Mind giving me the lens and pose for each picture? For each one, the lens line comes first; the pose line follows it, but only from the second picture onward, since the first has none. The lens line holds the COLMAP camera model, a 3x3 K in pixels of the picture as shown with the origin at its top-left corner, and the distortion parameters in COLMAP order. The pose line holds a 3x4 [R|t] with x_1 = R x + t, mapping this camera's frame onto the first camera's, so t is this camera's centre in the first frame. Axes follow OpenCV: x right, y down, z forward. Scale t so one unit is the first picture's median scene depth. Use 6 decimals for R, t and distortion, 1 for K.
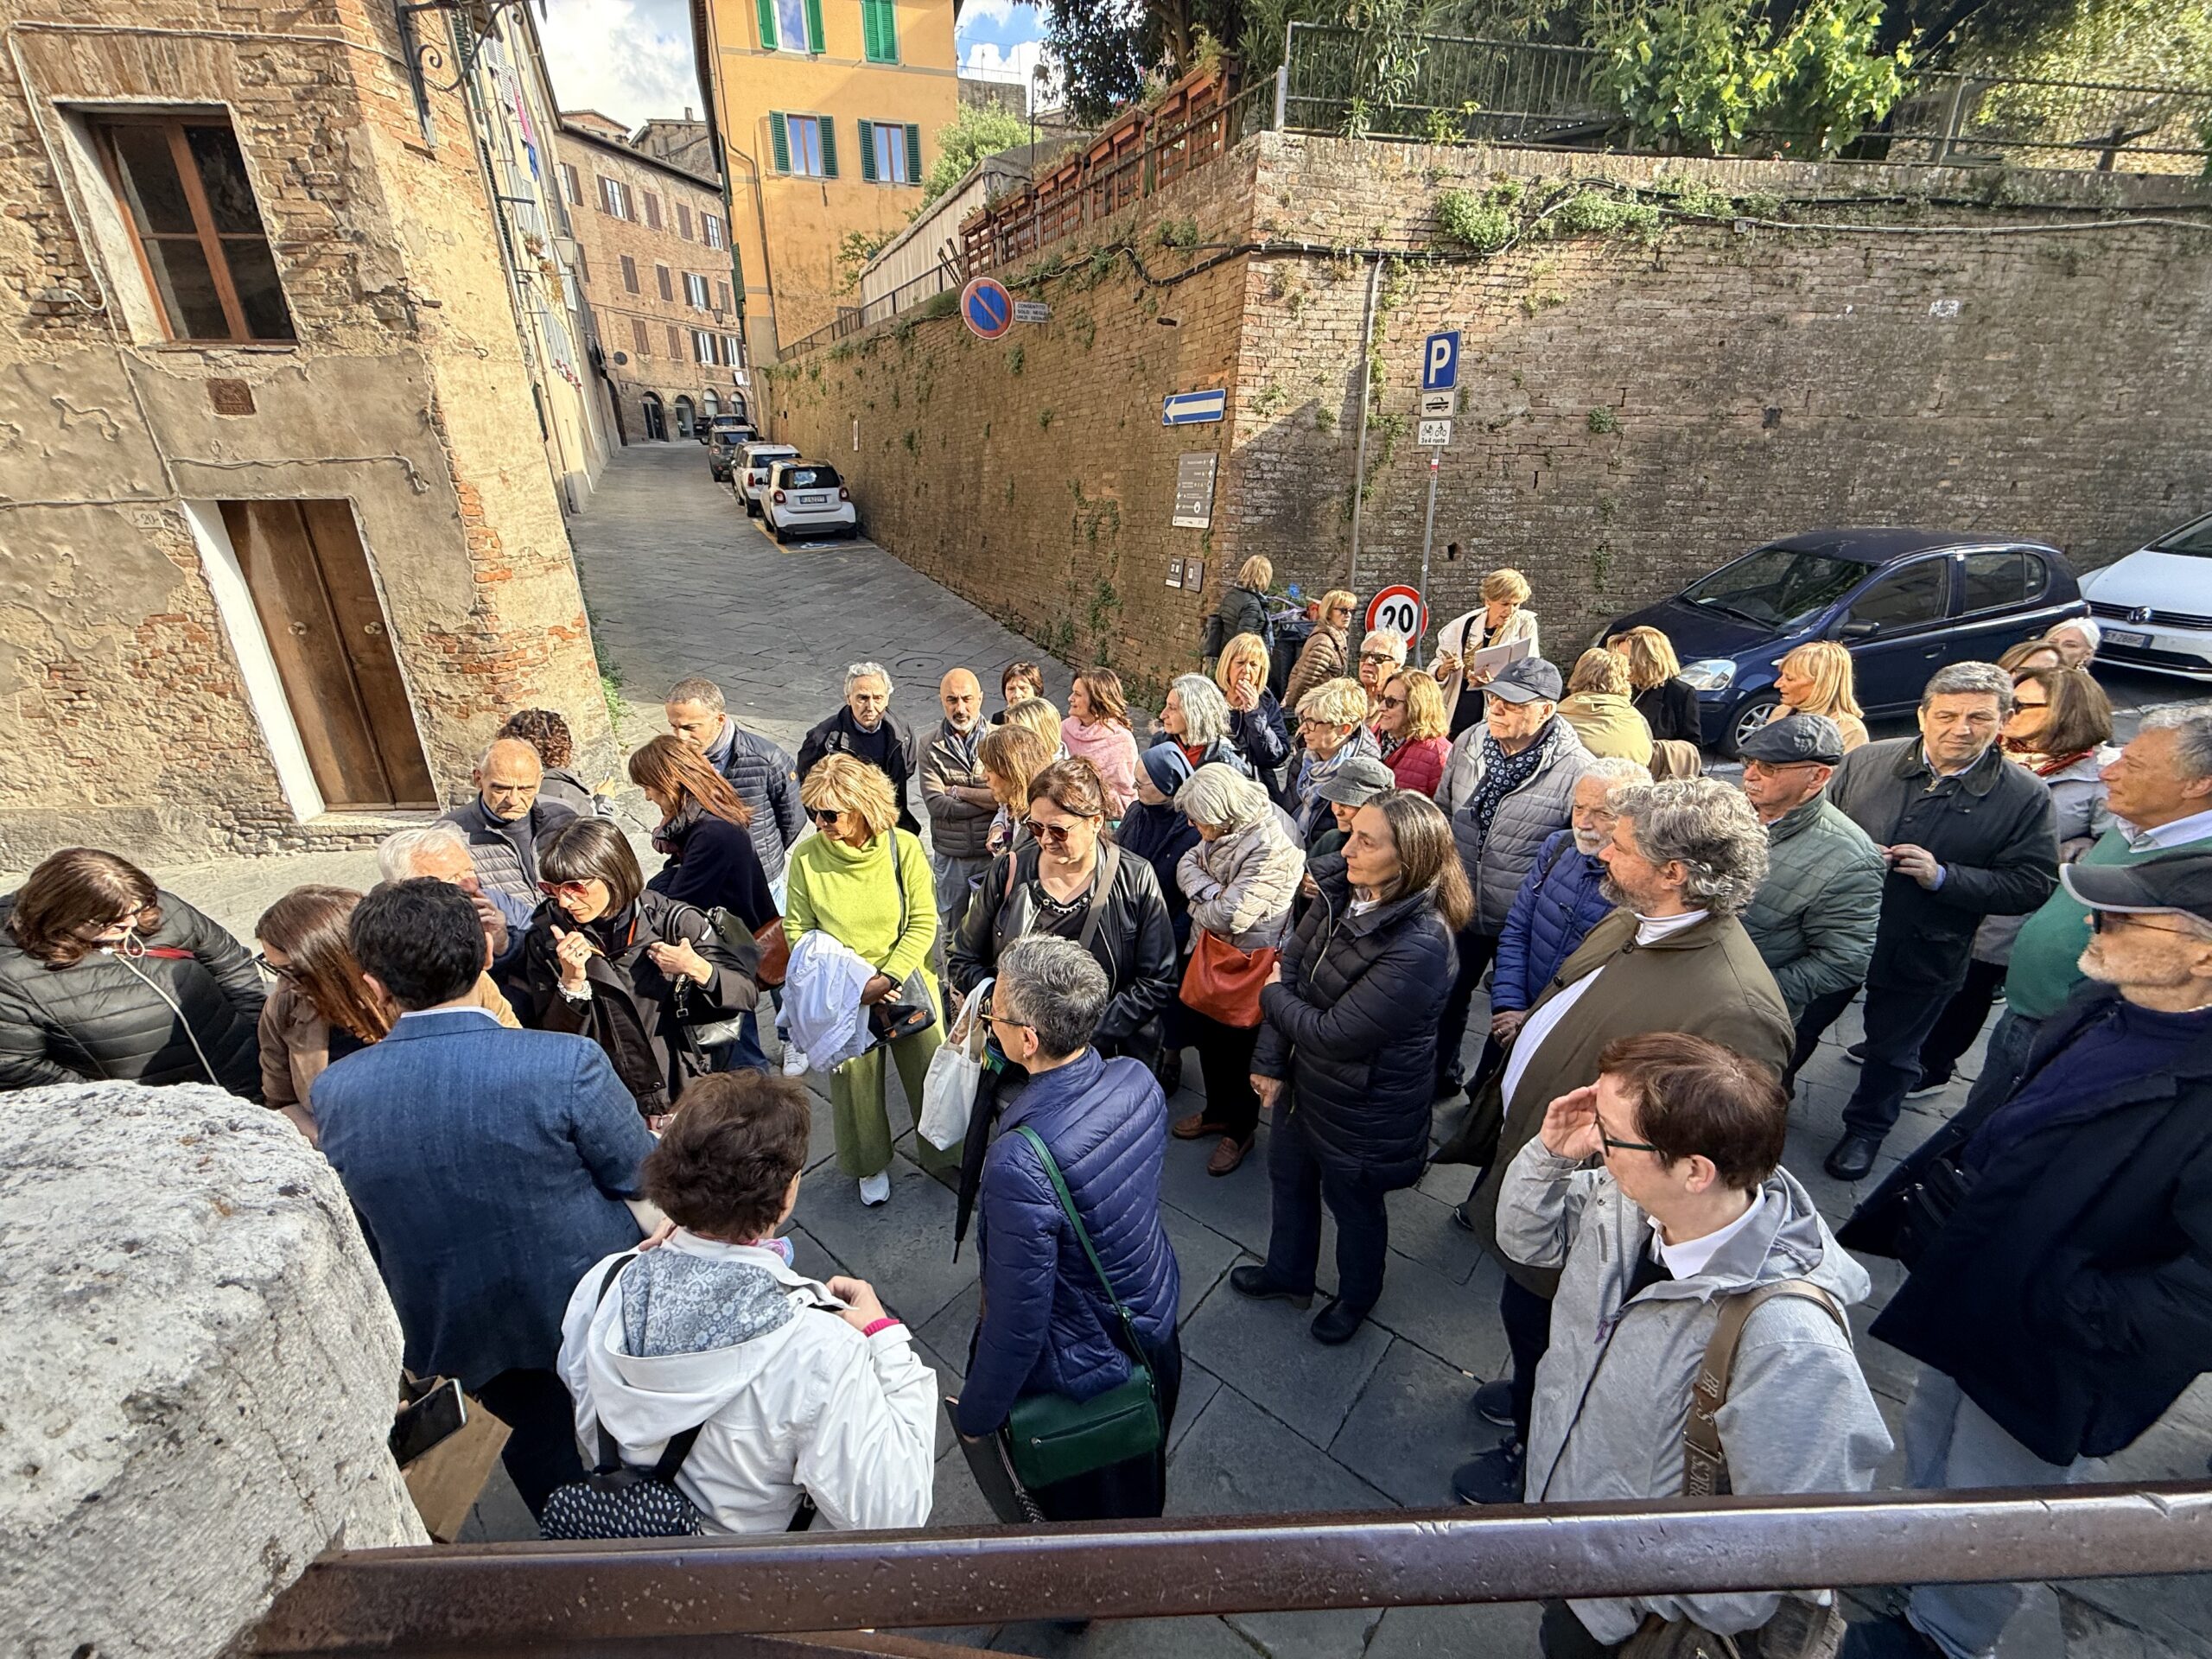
lens RADIAL K [[877.1, 0, 1106.0], [0, 877.1, 829.5], [0, 0, 1]] dist [-0.000404, -0.000297]
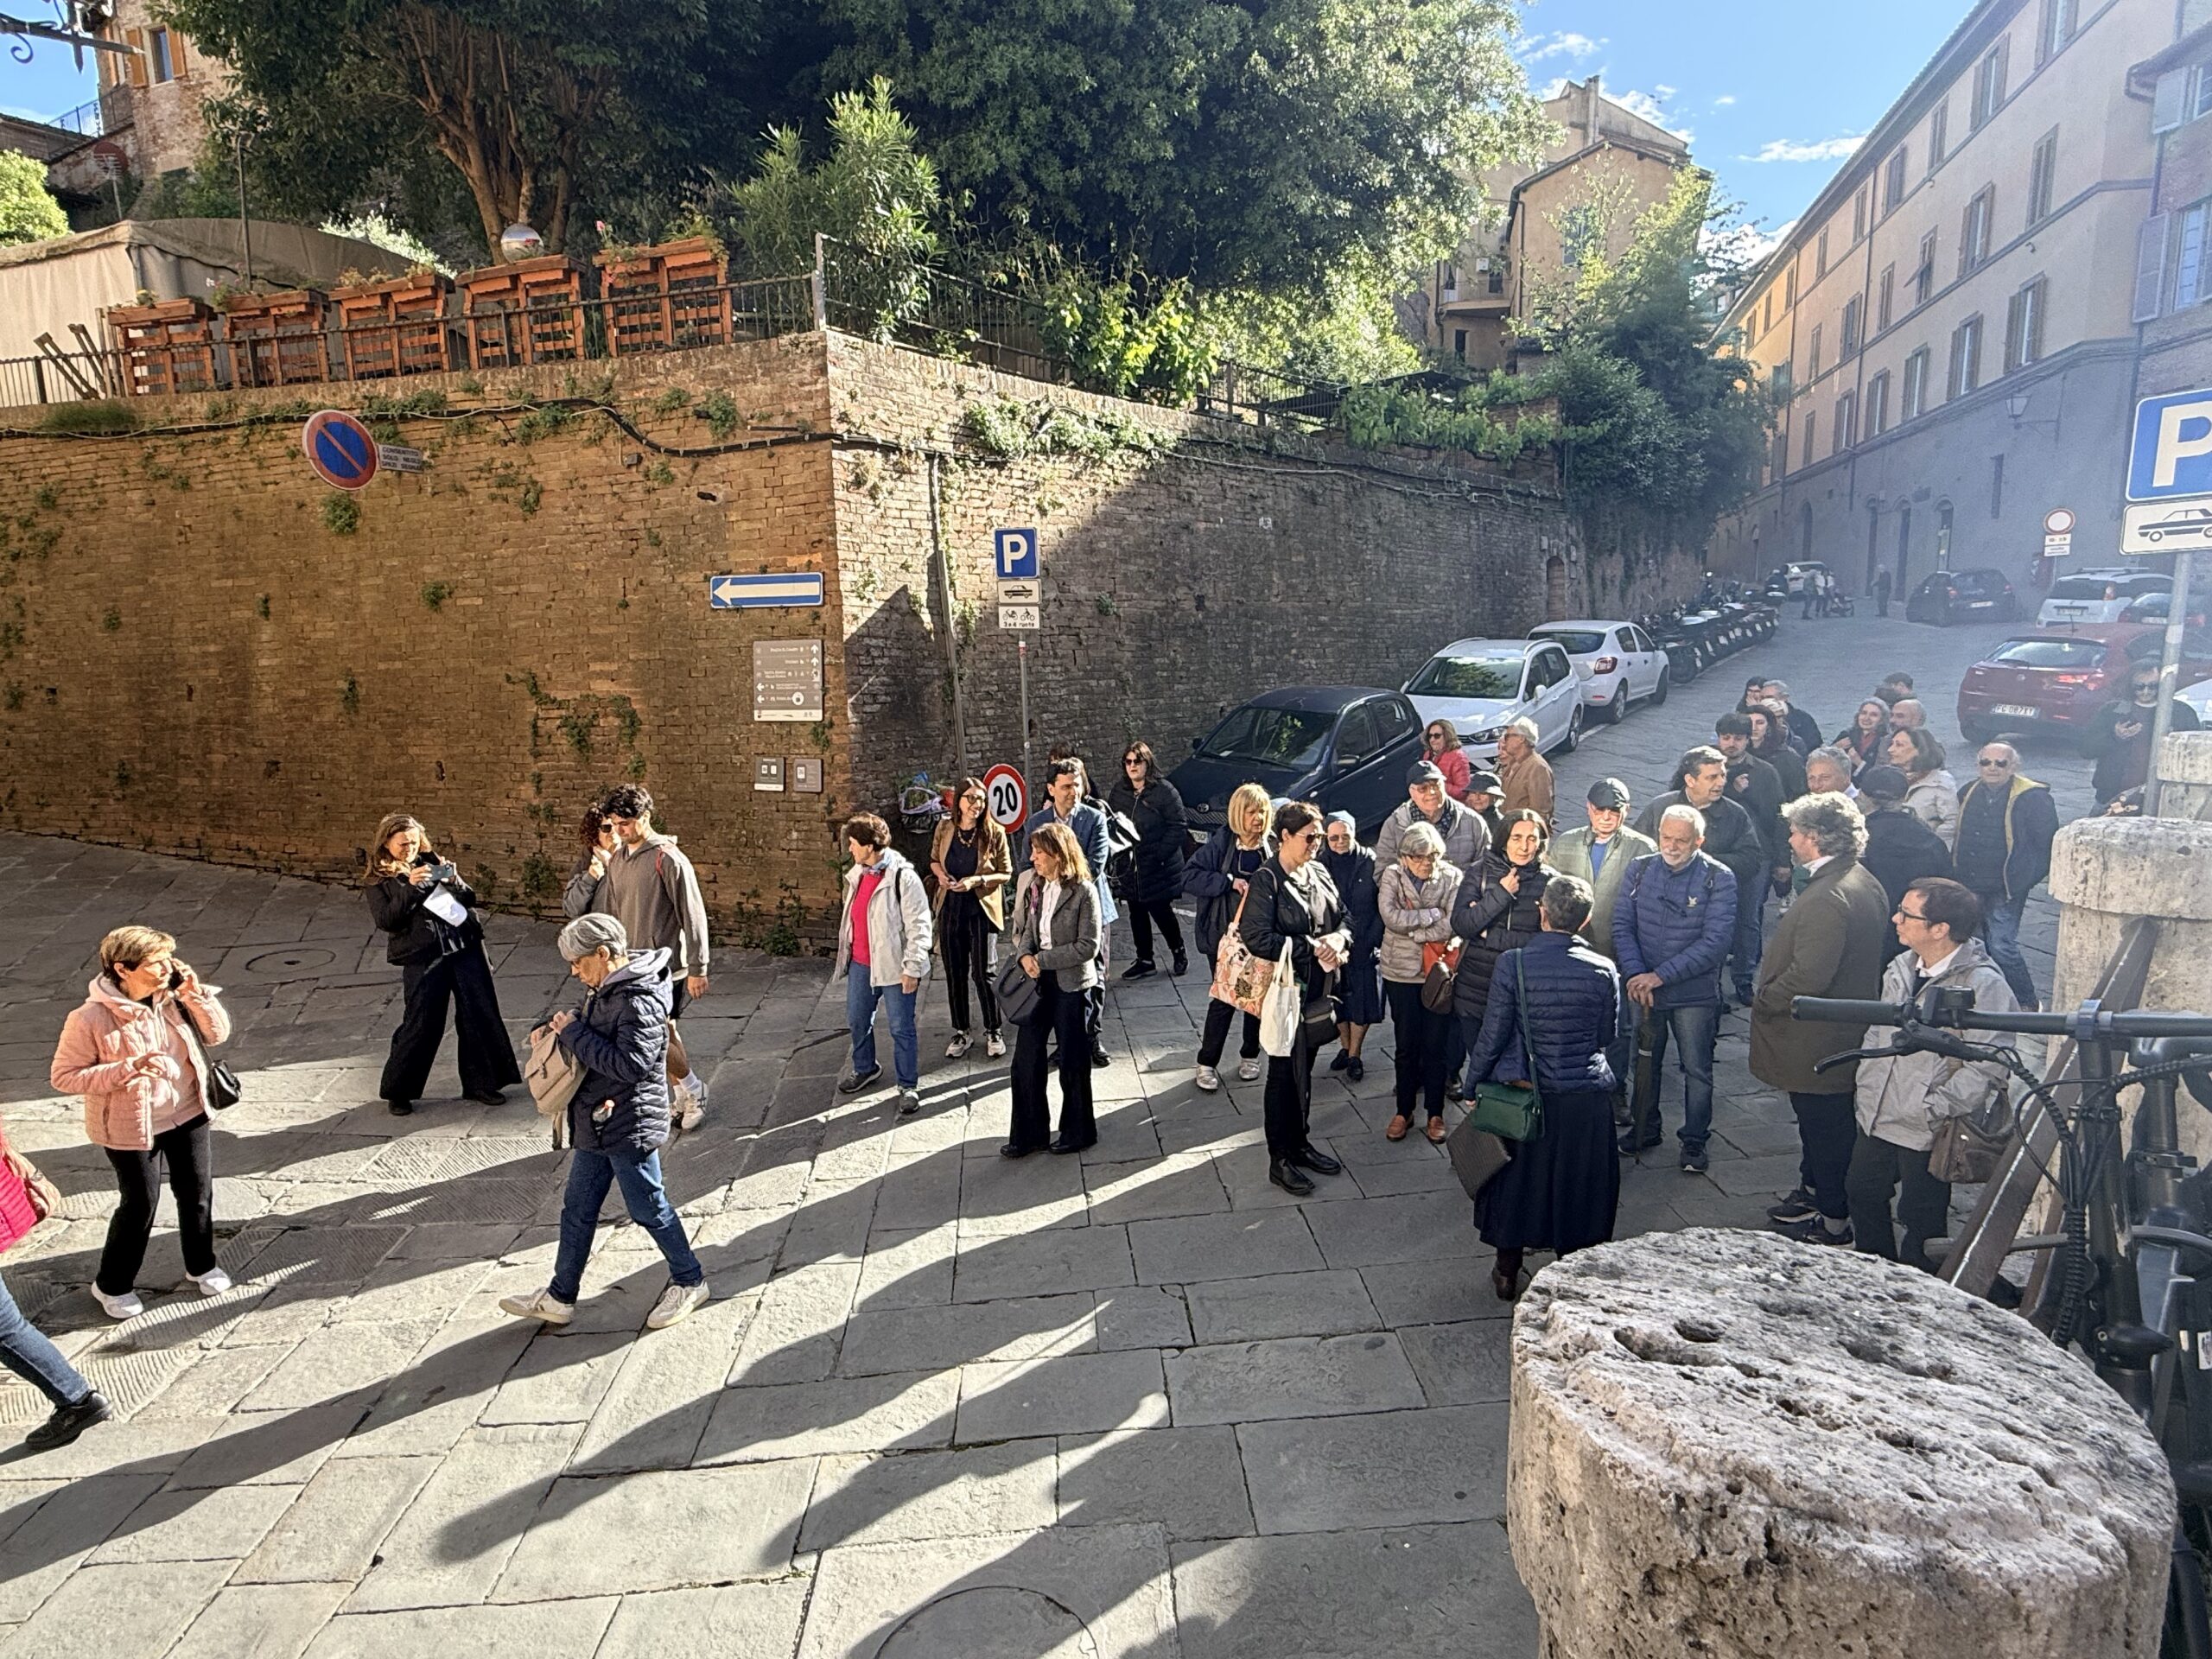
lens RADIAL K [[1205.1, 0, 1106.0], [0, 1205.1, 829.5], [0, 0, 1]] dist [0.001579, 0.000363]
pose [[0.728469, -0.122745, 0.673993, -0.518157], [0.275692, 0.953164, -0.124389, -0.017280], [-0.627157, 0.276428, 0.728190, -0.010699]]
